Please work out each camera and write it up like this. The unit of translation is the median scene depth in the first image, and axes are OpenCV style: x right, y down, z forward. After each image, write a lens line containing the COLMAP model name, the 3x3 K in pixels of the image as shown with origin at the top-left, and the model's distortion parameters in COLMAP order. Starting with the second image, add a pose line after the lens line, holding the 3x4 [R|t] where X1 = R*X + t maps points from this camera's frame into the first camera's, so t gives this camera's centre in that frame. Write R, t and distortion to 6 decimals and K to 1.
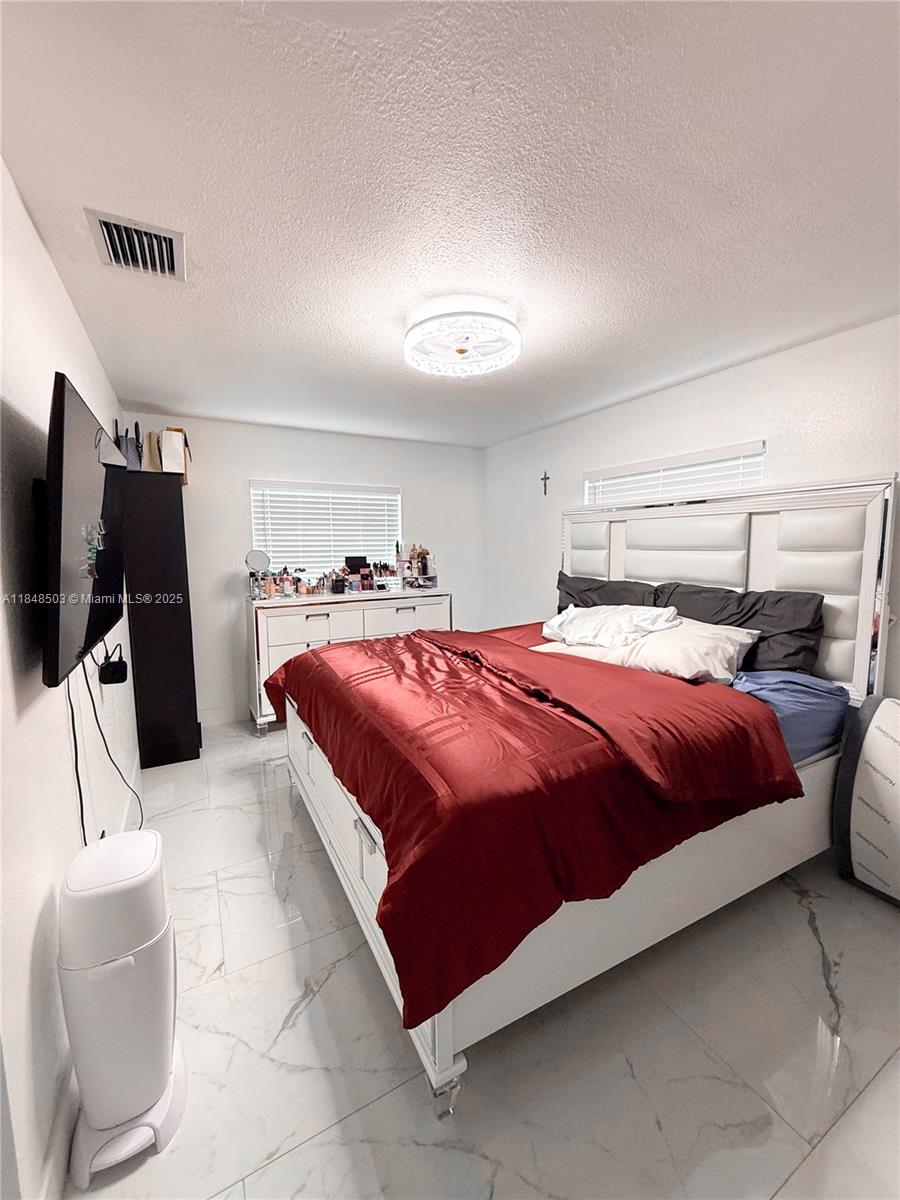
lens RADIAL K [[477.6, 0, 450.9], [0, 477.6, 596.3], [0, 0, 1]] dist [-0.002152, 0.000320]
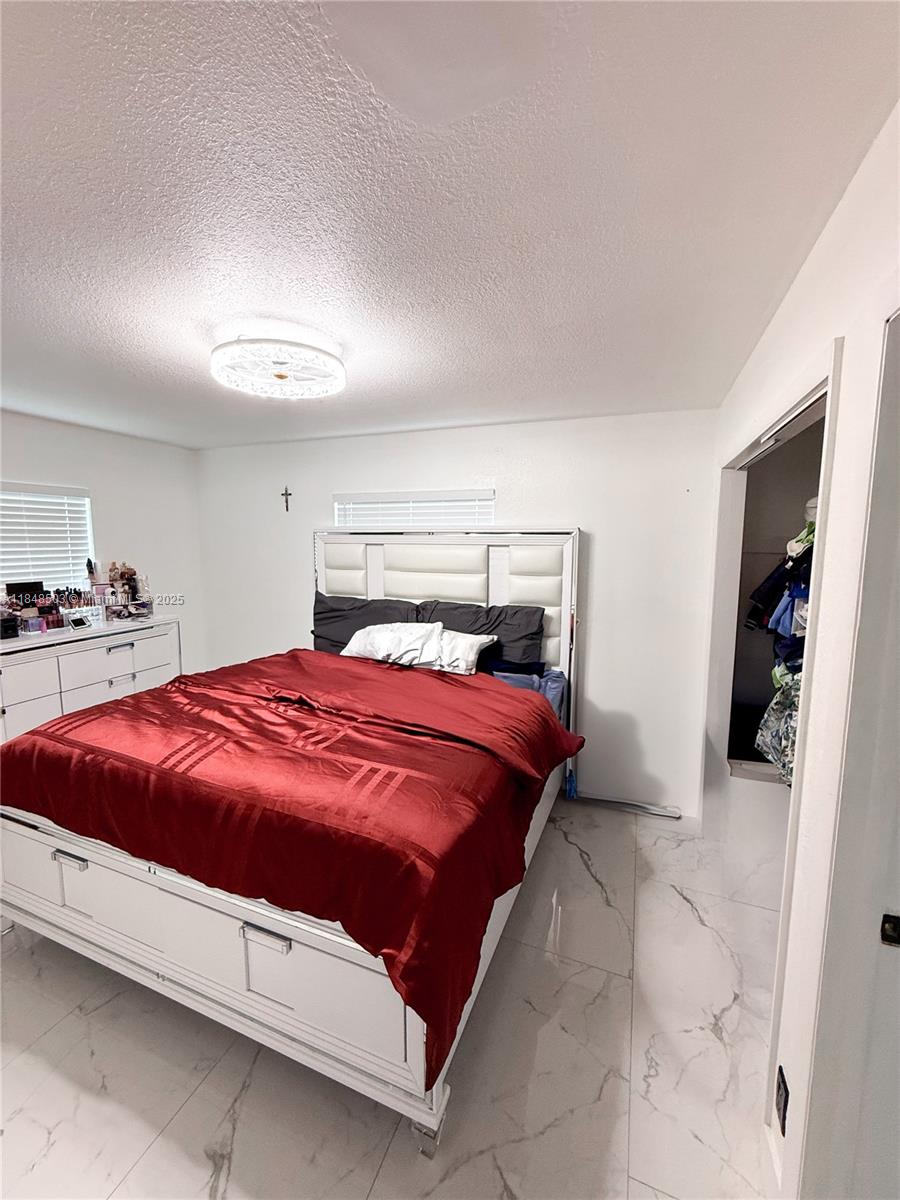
lens RADIAL K [[477.6, 0, 450.9], [0, 477.6, 596.3], [0, 0, 1]] dist [-0.002152, 0.000320]
pose [[0.769989, -0.064053, 0.634835, -0.227383], [0.057887, 0.997858, 0.030470, -0.066460], [-0.635427, 0.013287, 0.772047, 0.057011]]
